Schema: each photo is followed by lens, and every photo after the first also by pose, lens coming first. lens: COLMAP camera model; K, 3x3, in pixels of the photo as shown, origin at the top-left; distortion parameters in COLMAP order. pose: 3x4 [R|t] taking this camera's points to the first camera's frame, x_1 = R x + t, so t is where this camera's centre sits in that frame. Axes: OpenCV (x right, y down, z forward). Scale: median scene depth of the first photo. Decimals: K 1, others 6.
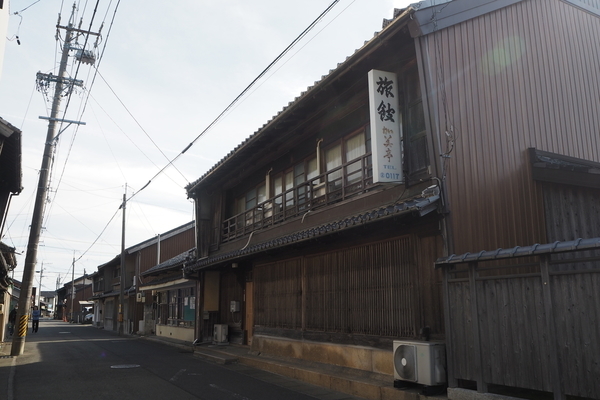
lens RADIAL K [[515.7, 0, 300.0], [0, 515.7, 201.3], [0, 0, 1]] dist [-0.041456, -0.001990]
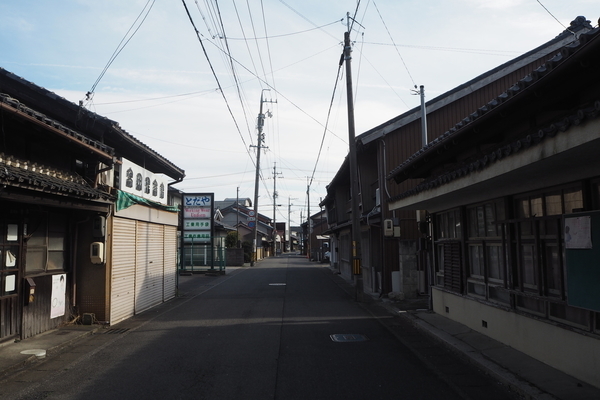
lens RADIAL K [[515.7, 0, 300.7], [0, 515.7, 200.0], [0, 0, 1]] dist [-0.041456, -0.001990]
pose [[0.894961, -0.036584, -0.444641, -0.158636], [0.091878, 0.990383, 0.103444, 0.096631], [0.436581, -0.133431, 0.889715, 0.495444]]
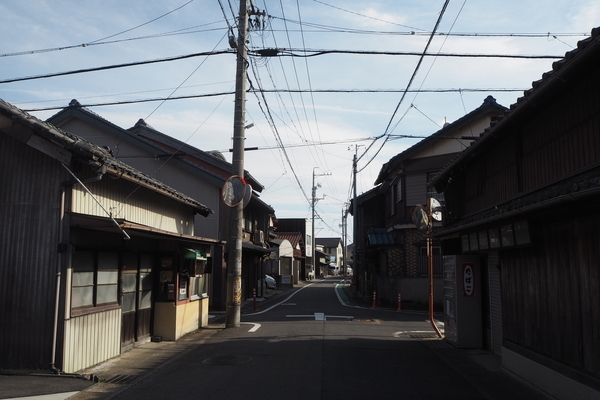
lens RADIAL K [[515.7, 0, 300.5], [0, 515.7, 201.1], [0, 0, 1]] dist [-0.041456, -0.001990]
pose [[0.875009, -0.048423, -0.481679, -1.228769], [0.088293, 0.994259, 0.060439, 0.527849], [0.475987, -0.095413, 0.874261, 2.466078]]
